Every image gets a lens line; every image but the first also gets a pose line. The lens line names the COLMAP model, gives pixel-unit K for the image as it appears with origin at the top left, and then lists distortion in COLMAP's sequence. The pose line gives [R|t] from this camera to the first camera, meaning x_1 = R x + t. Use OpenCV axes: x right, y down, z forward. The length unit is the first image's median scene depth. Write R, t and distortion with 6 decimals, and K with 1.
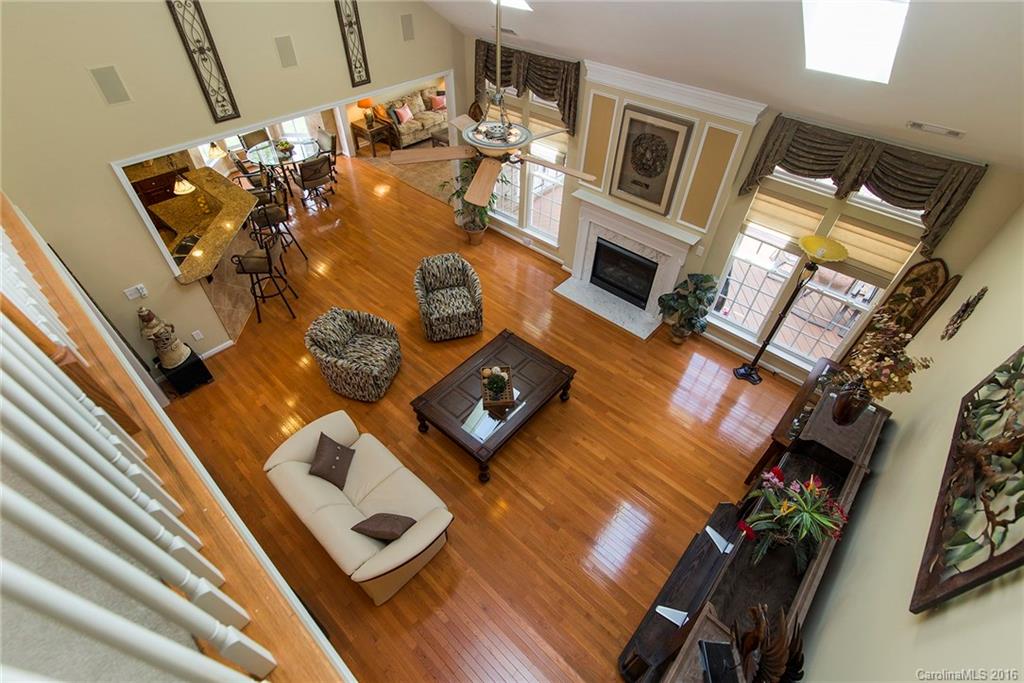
lens RADIAL K [[467.2, 0, 510.9], [0, 467.2, 345.1], [0, 0, 1]] dist [0.005265, 0.000026]
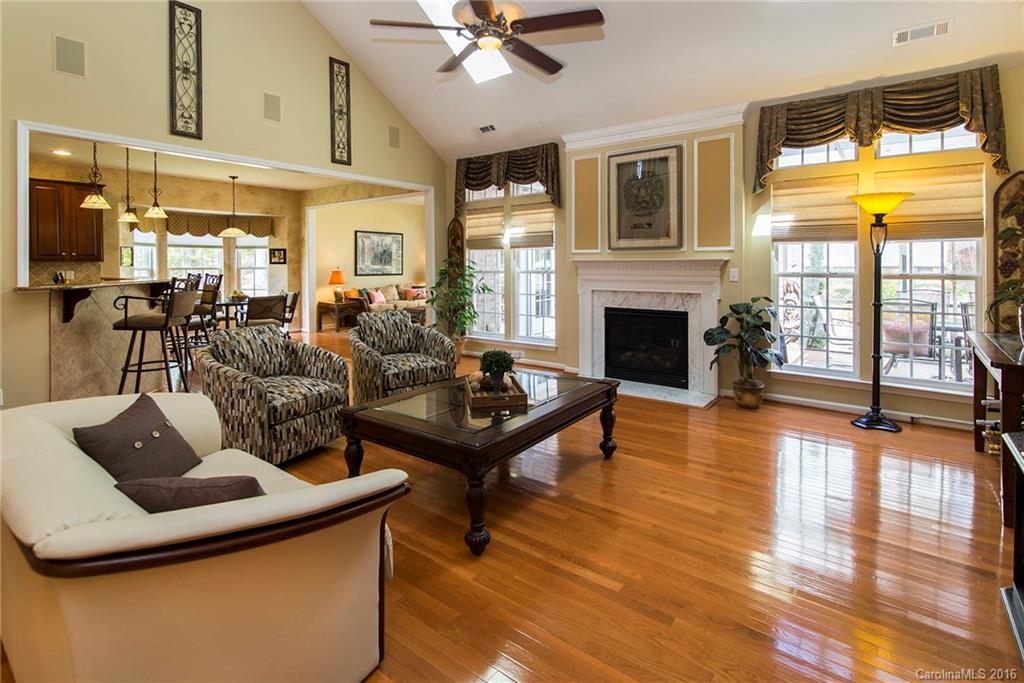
lens RADIAL K [[495.9, 0, 518.6], [0, 495.9, 270.9], [0, 0, 1]] dist [0.001220, -0.001019]
pose [[0.995935, -0.025876, 0.086276, -0.043020], [0.078801, 0.714276, -0.695414, 0.367164], [-0.043630, 0.699385, 0.713412, 0.401060]]
